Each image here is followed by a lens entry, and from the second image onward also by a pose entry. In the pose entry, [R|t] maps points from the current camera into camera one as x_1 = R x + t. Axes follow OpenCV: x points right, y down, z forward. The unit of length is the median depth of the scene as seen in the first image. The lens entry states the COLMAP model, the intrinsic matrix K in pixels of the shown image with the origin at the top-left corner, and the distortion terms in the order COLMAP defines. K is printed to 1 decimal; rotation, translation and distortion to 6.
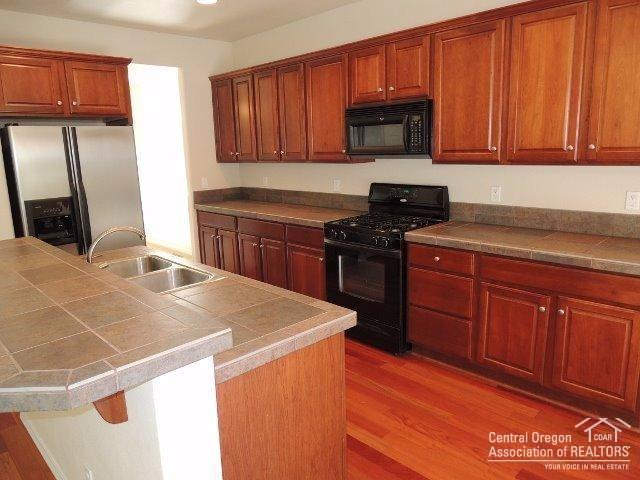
lens RADIAL K [[455.2, 0, 320.1], [0, 455.2, 242.3], [0, 0, 1]] dist [0.001601, -0.011640]
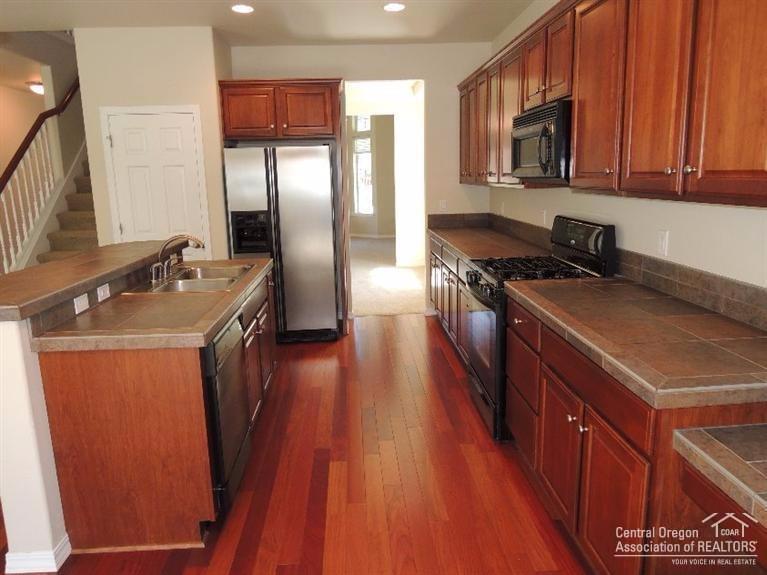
lens RADIAL K [[545.5, 0, 383.1], [0, 545.5, 282.2], [0, 0, 1]] dist [0.001601, -0.011640]
pose [[0.751013, 0.140804, -0.645100, 0.564846], [-0.135918, 0.989042, 0.057641, -0.040890], [0.646147, 0.044391, 0.761921, 0.164637]]
